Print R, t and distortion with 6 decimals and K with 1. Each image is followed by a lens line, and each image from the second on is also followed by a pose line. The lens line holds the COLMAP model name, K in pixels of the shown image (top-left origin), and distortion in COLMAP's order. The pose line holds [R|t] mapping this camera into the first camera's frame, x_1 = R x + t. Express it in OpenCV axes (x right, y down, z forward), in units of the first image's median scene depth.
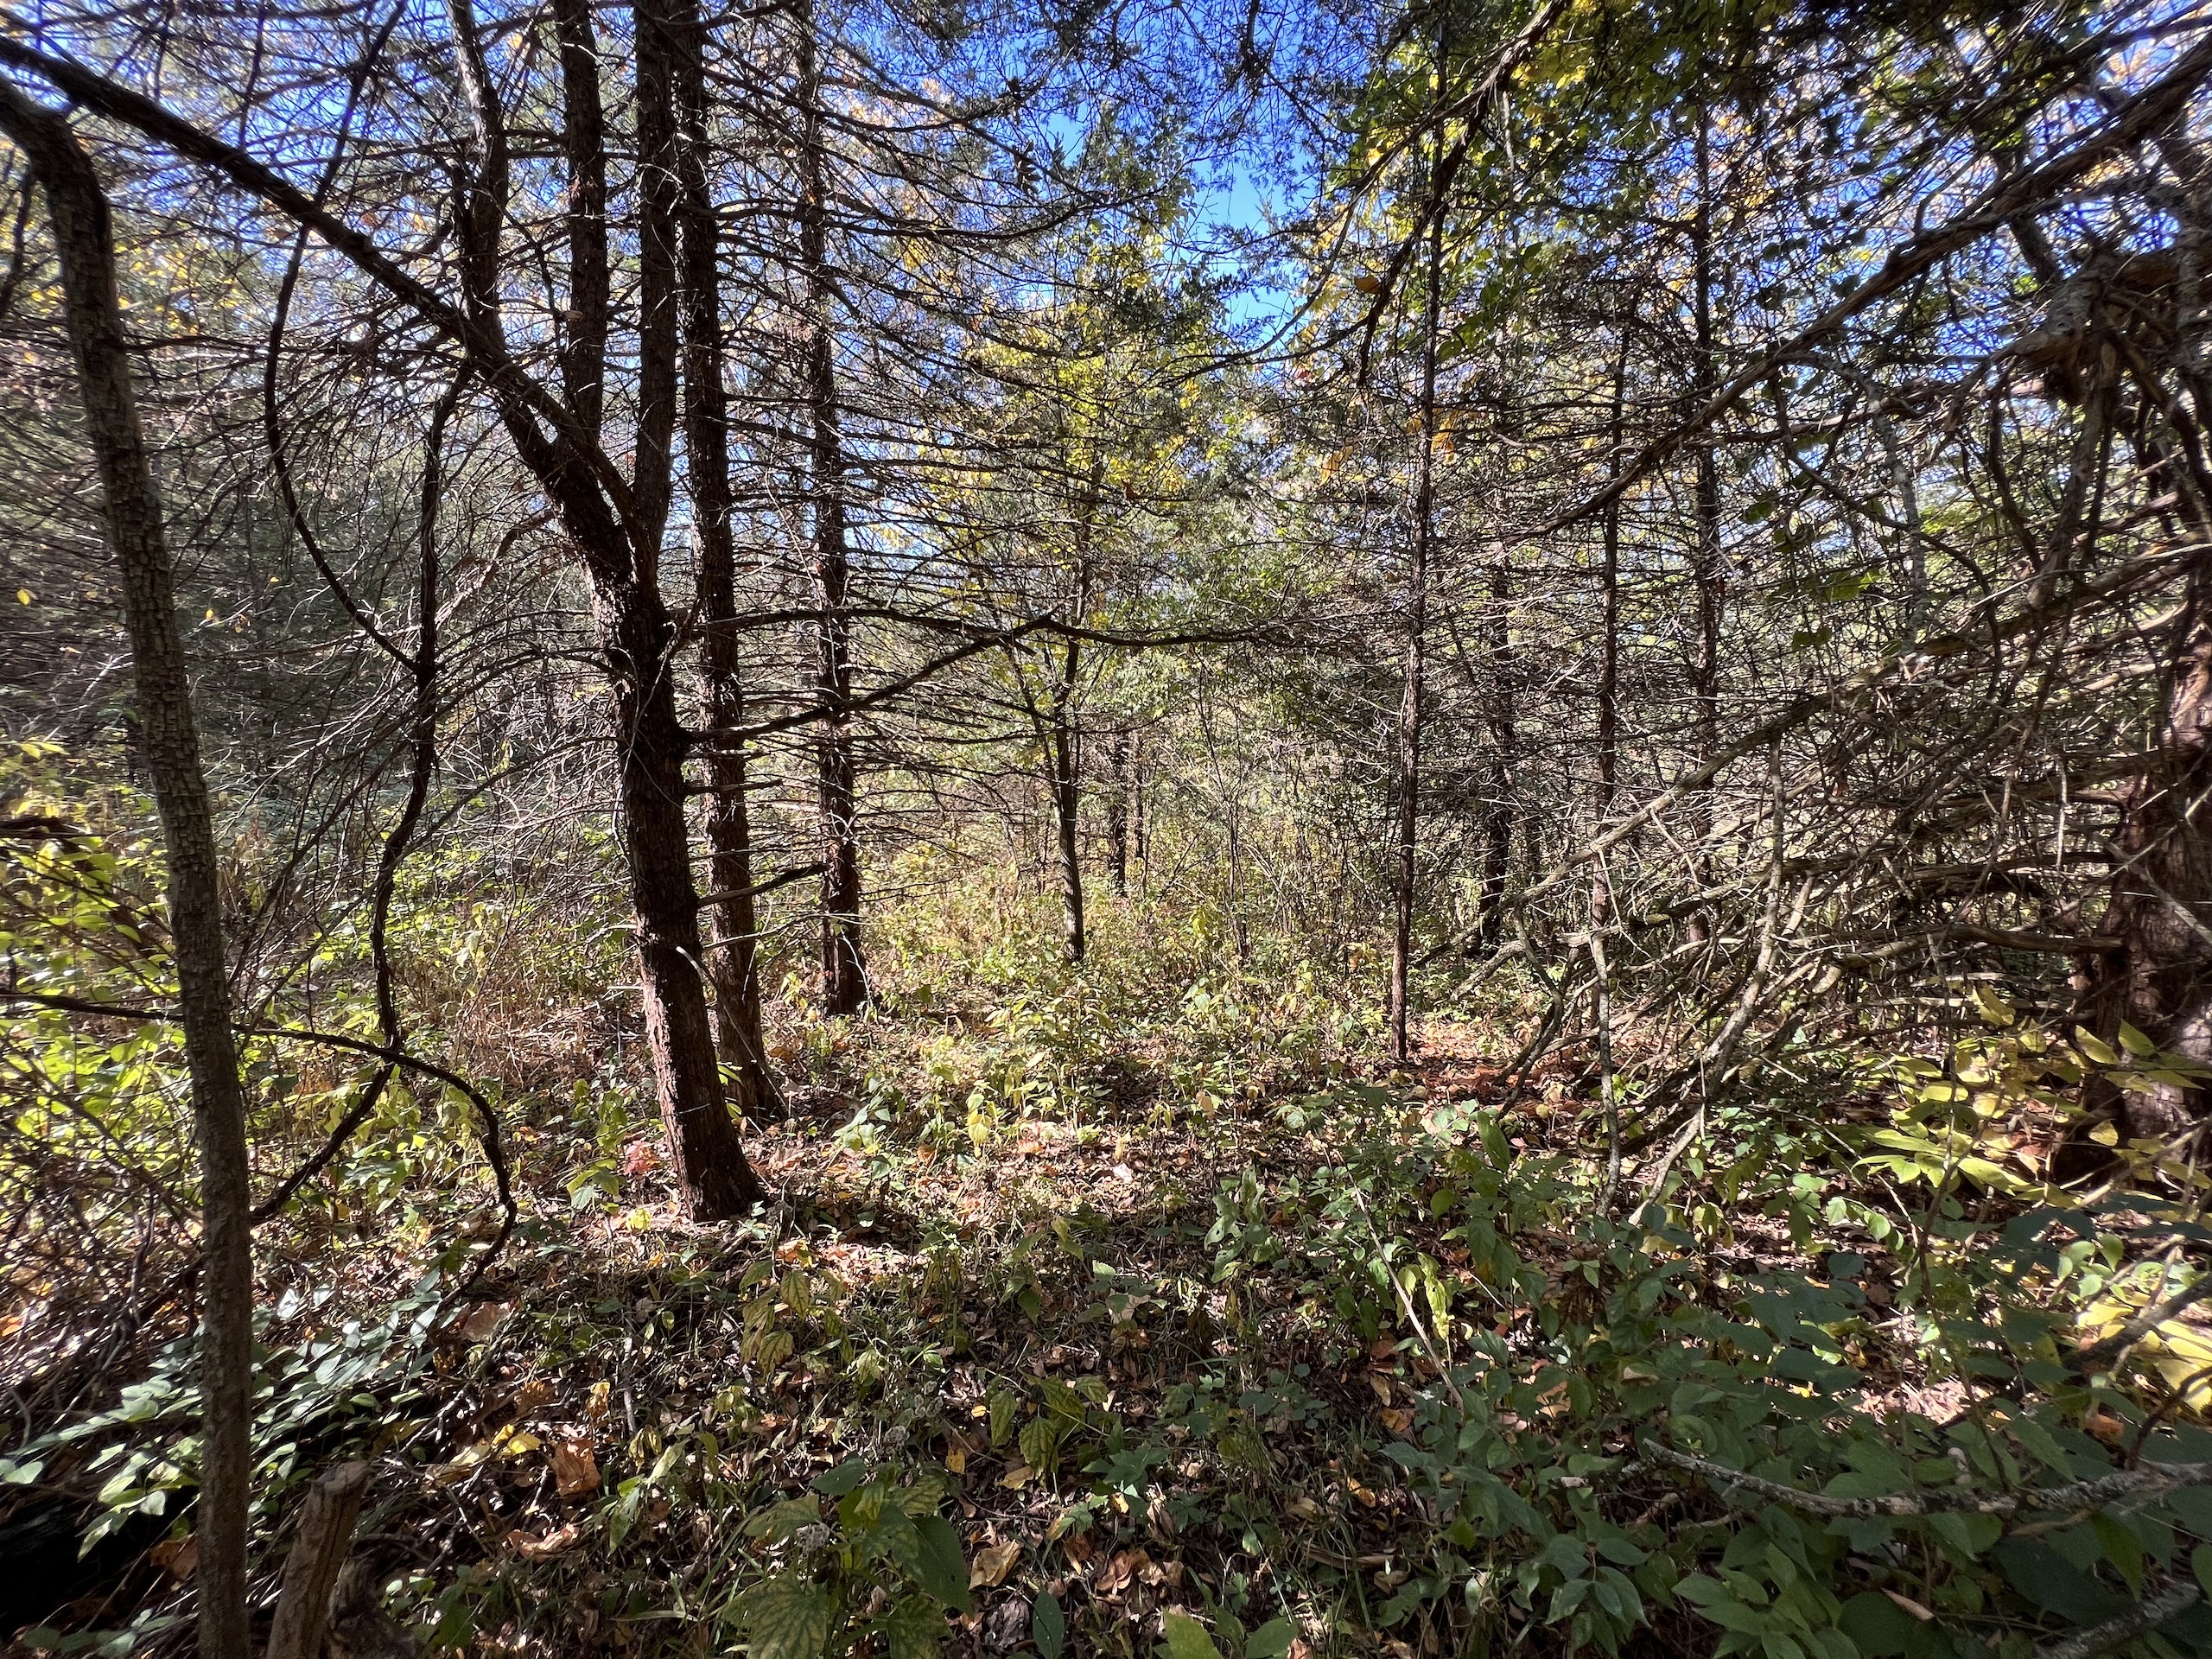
lens RADIAL K [[882.8, 0, 1106.0], [0, 882.8, 829.5], [0, 0, 1]] dist [-0.000372, 0.000058]
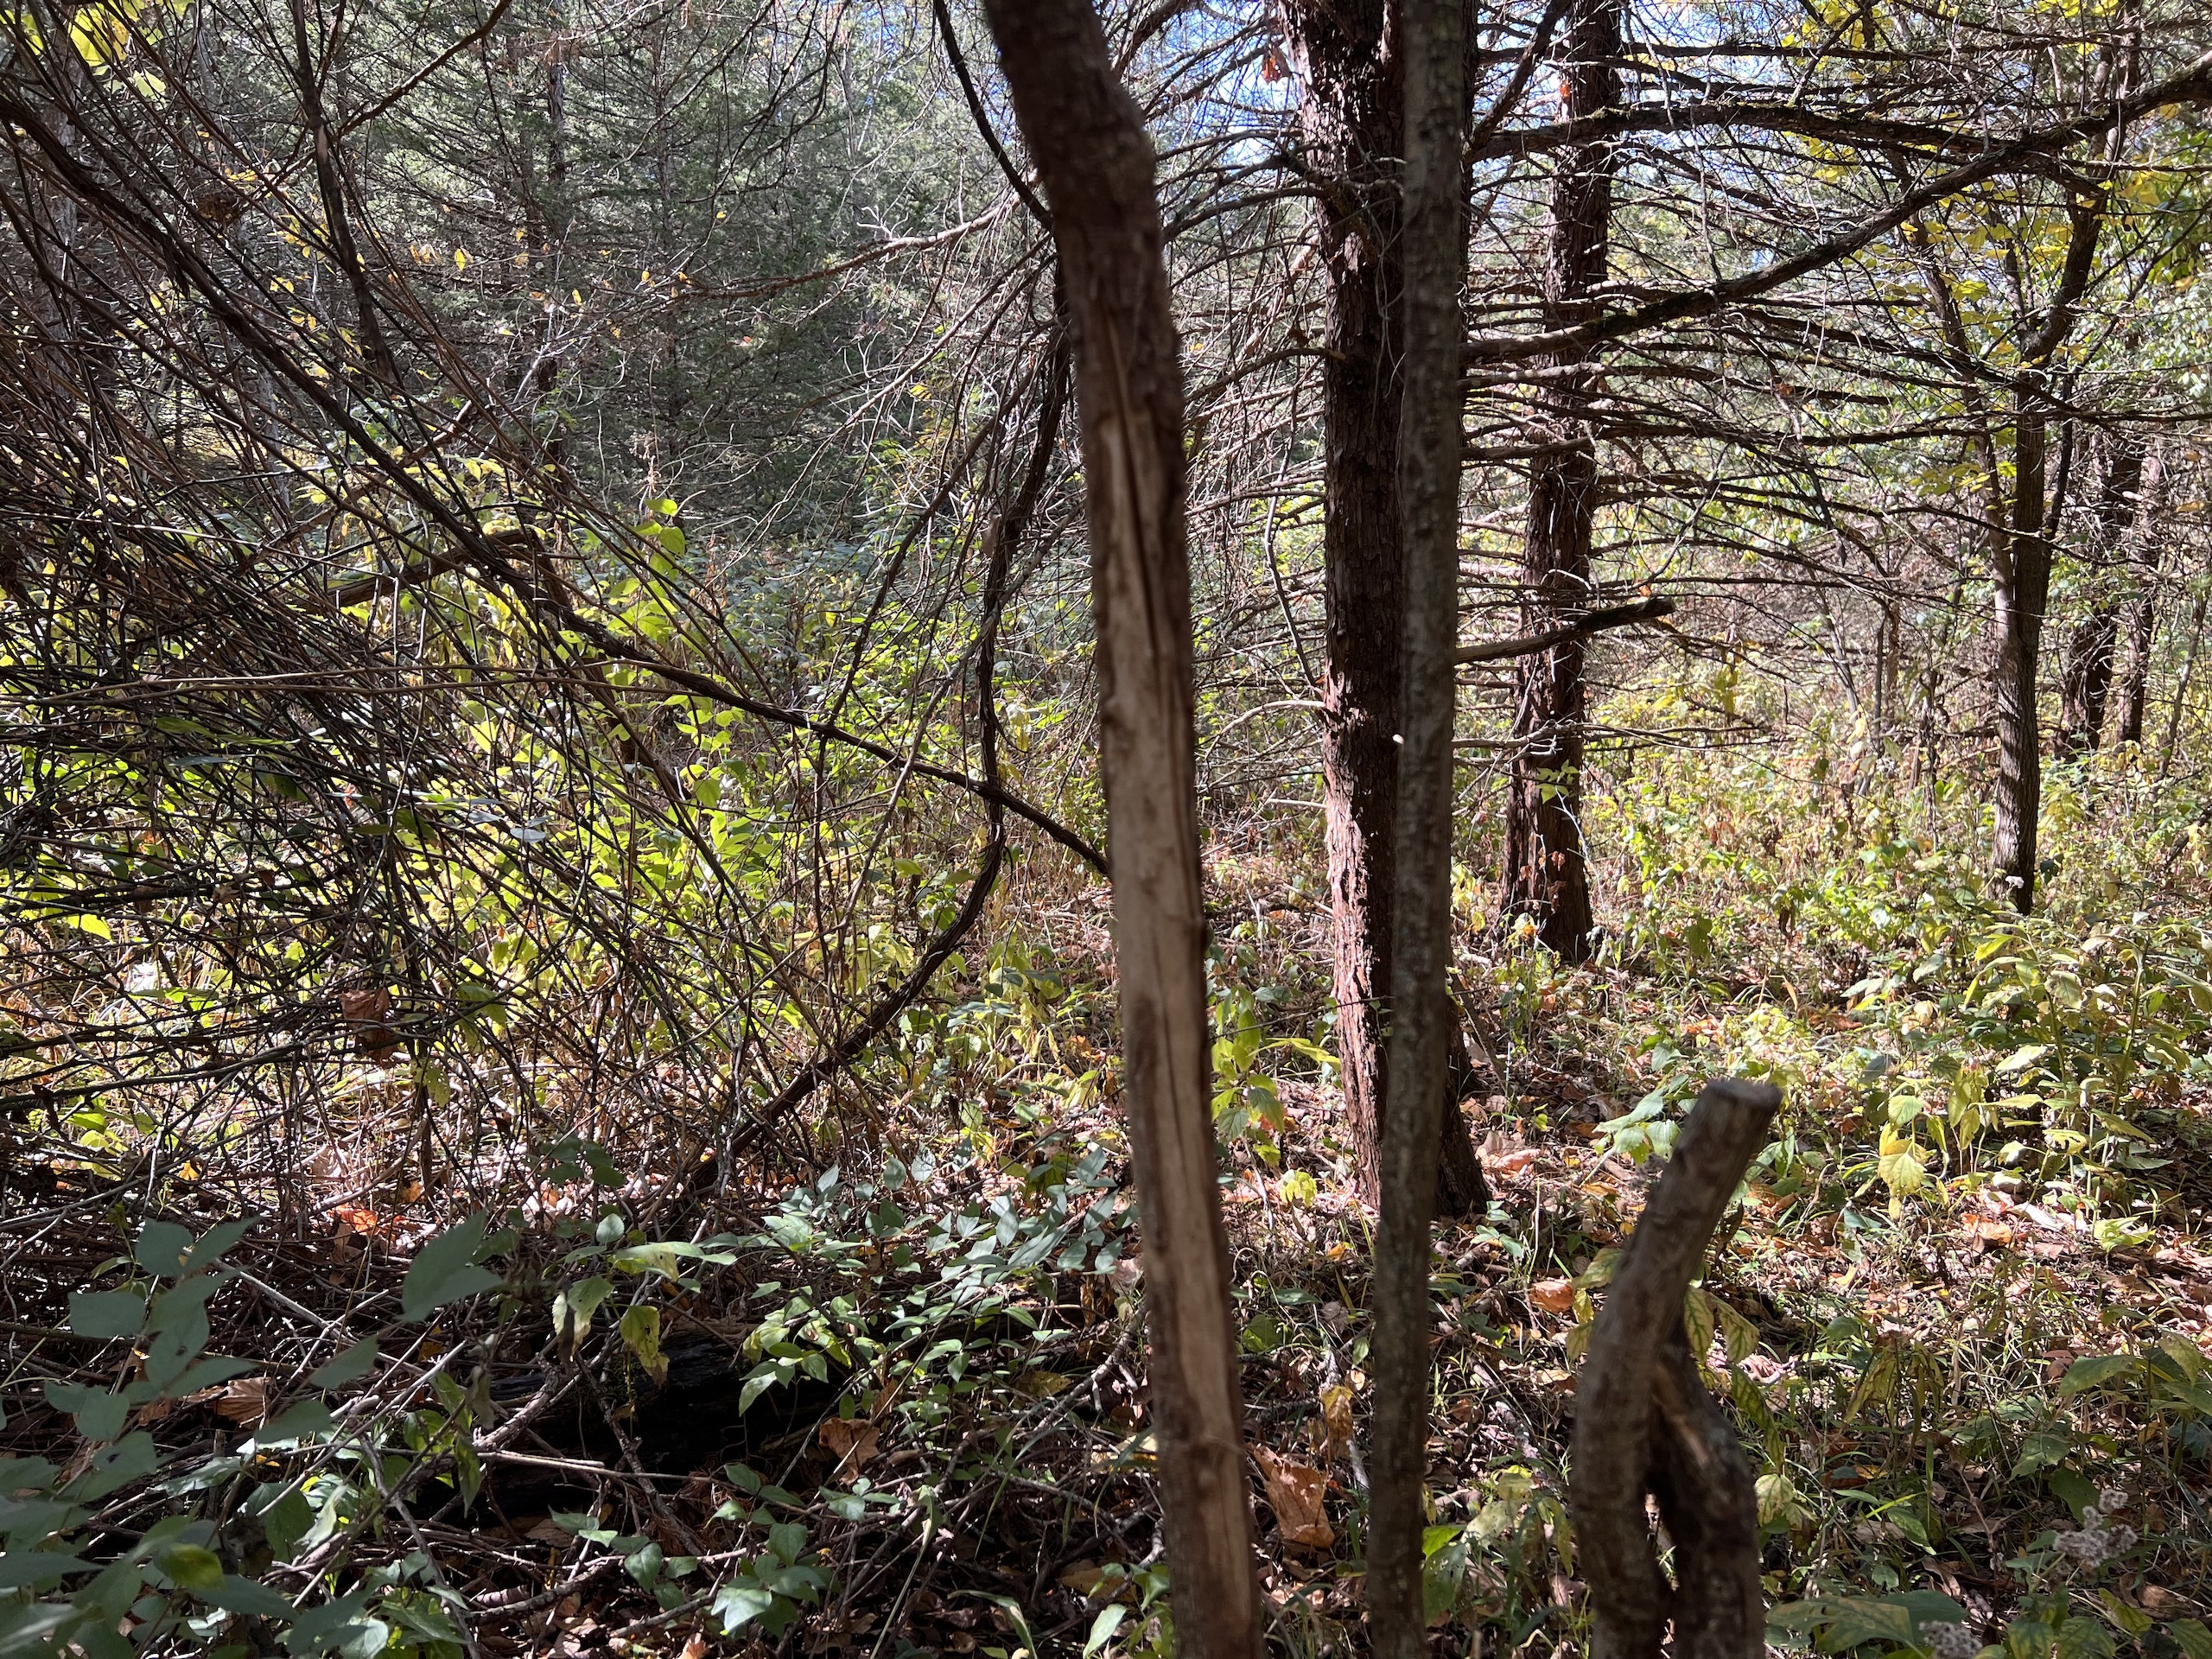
lens RADIAL K [[1658.8, 0, 1096.9], [0, 1658.8, 832.9], [0, 0, 1]] dist [0.071360, -0.091367]
pose [[0.885223, 0.088521, -0.456667, -0.127981], [-0.049834, 0.994123, 0.096102, 0.083085], [0.462490, -0.062314, 0.884432, -0.033897]]
